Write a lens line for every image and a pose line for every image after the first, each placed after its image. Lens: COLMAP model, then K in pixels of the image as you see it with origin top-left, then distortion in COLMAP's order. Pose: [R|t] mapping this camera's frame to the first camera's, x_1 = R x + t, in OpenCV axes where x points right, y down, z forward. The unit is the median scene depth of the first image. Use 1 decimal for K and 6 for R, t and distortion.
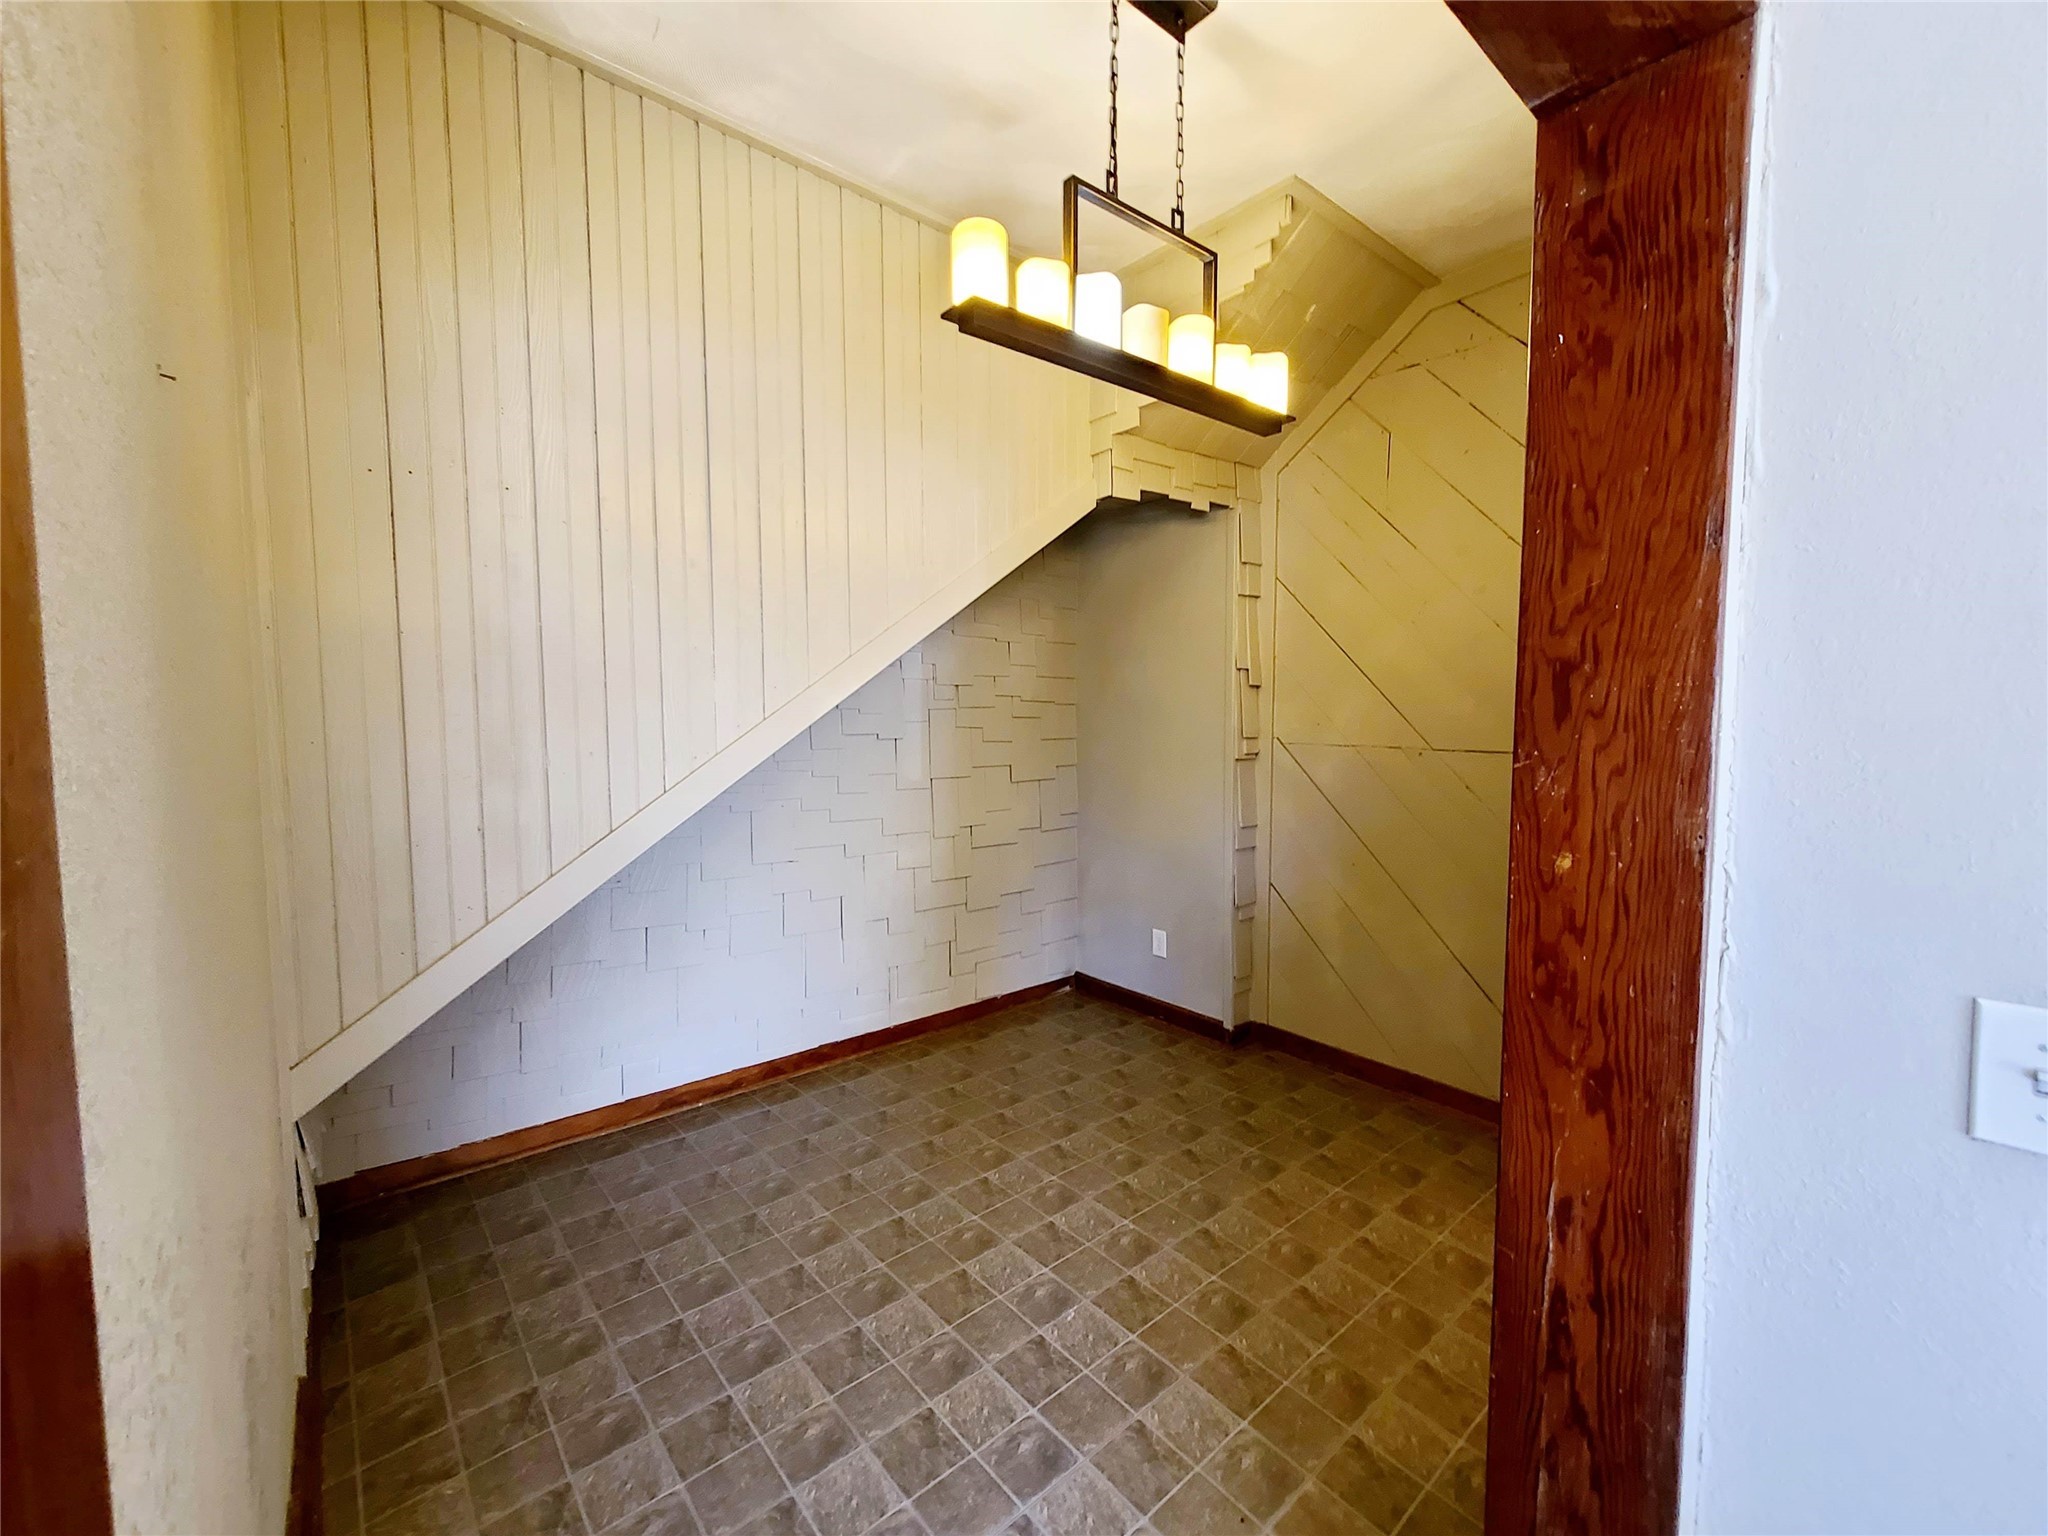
lens RADIAL K [[836.7, 0, 1035.5], [0, 836.7, 766.9], [0, 0, 1]] dist [-0.001832, -0.000380]
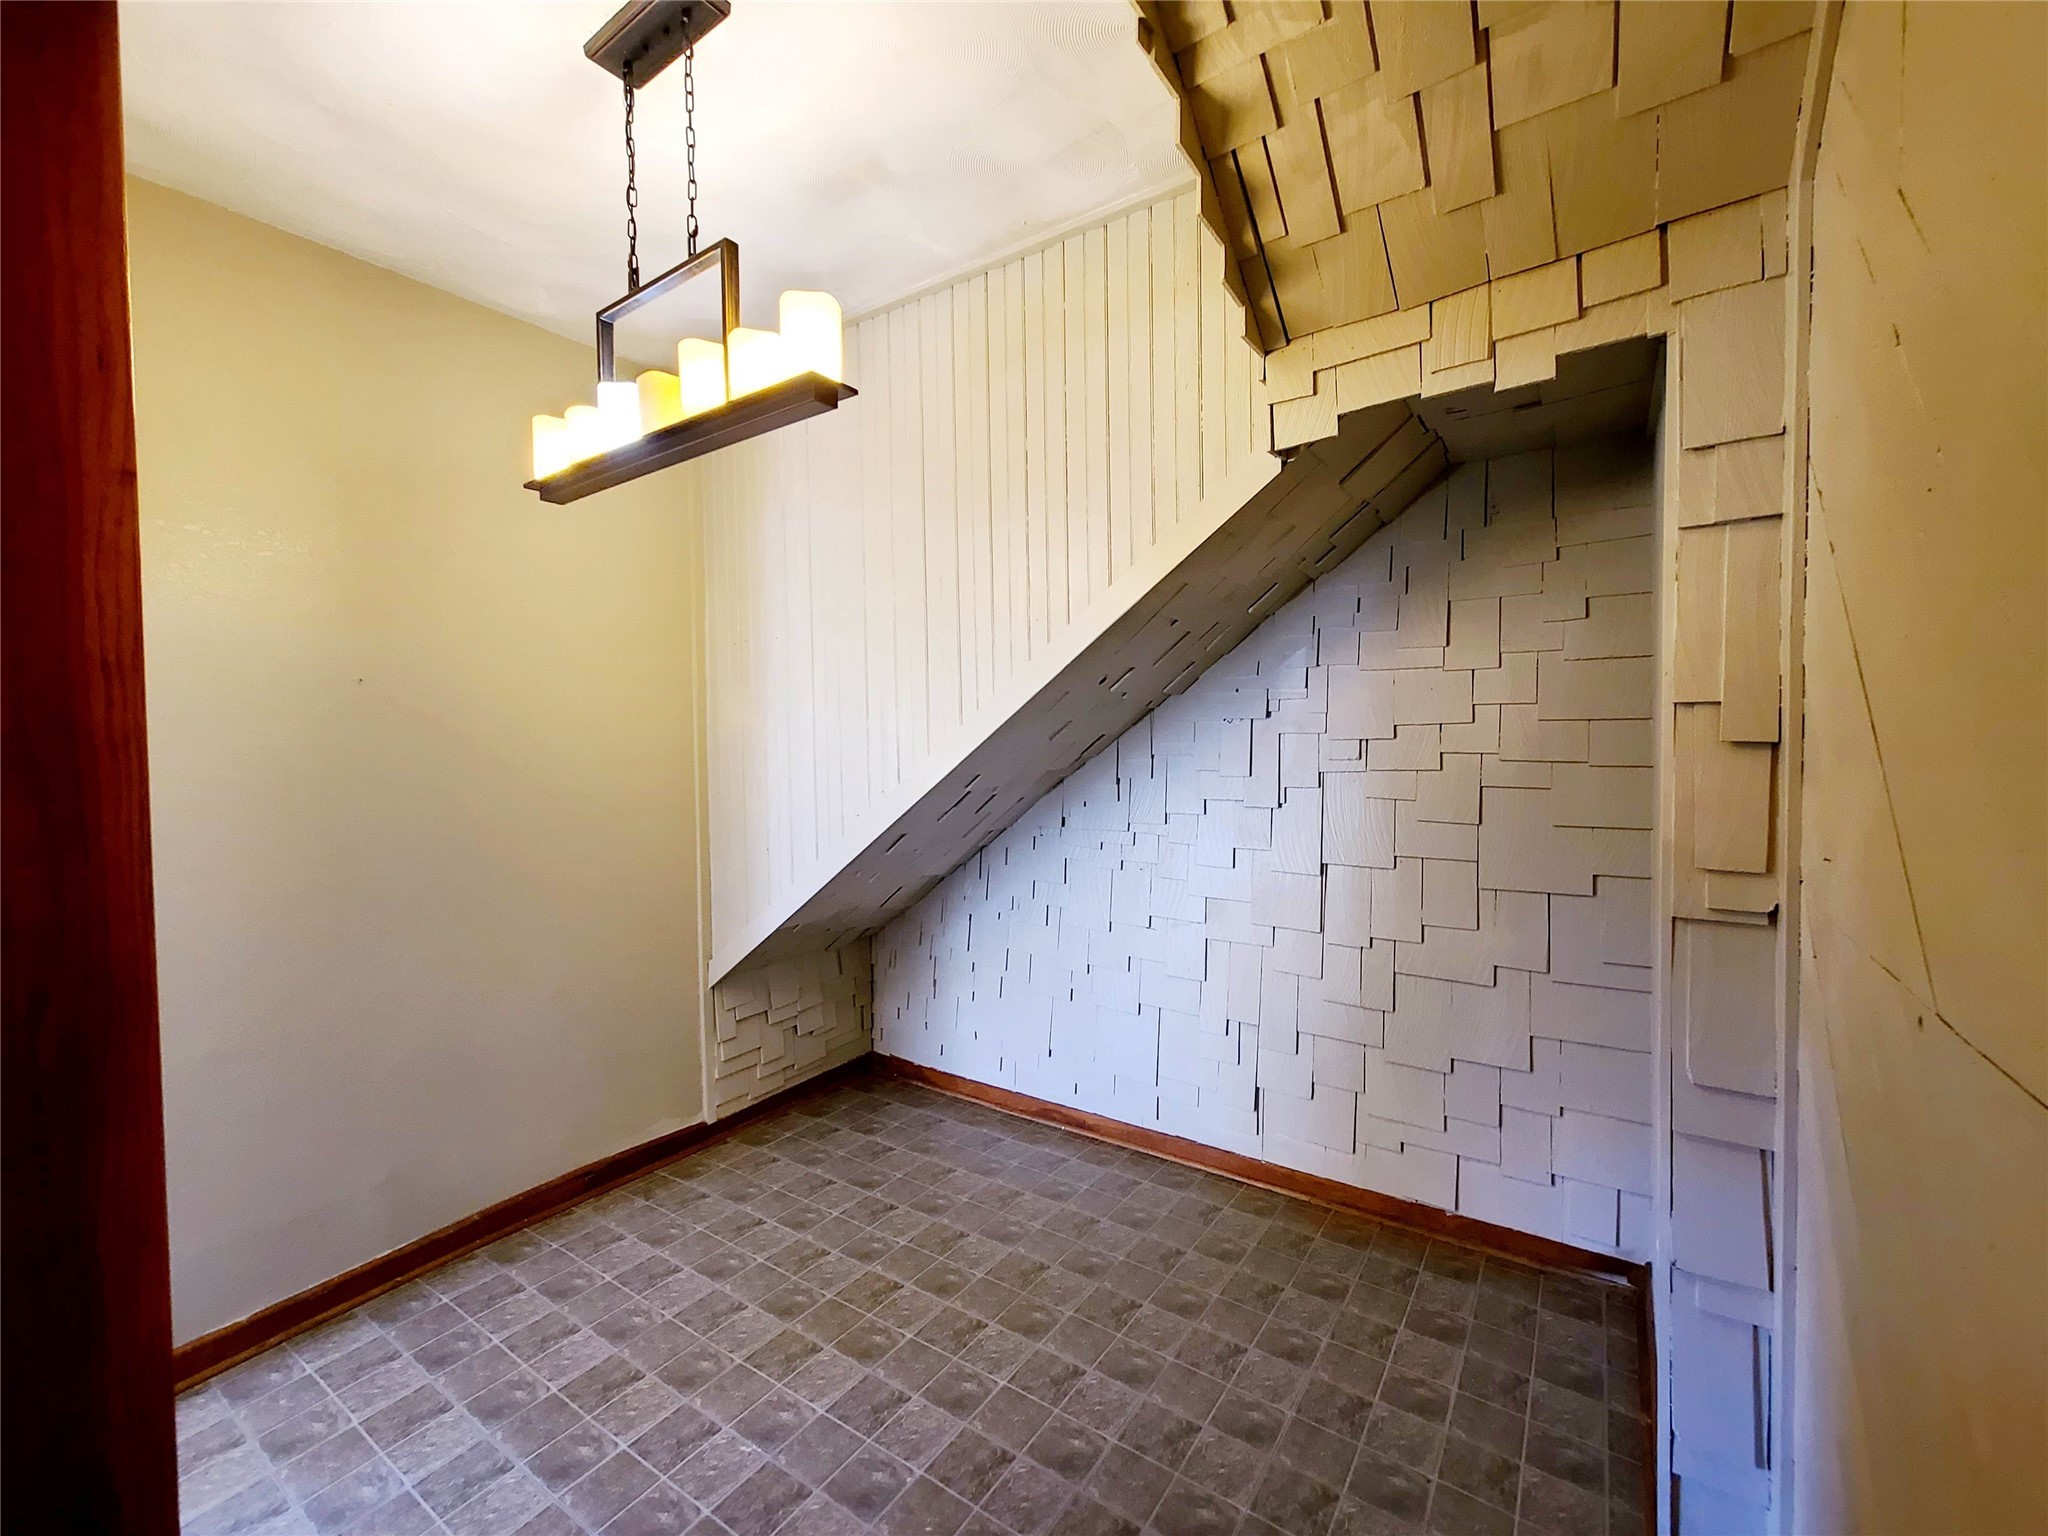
lens RADIAL K [[836.7, 0, 1035.5], [0, 836.7, 766.9], [0, 0, 1]] dist [-0.001832, -0.000380]
pose [[0.264550, 0.028893, -0.963939, 0.805128], [-0.051955, 0.998526, 0.015671, -0.108083], [0.962972, 0.045935, 0.265661, 0.824414]]
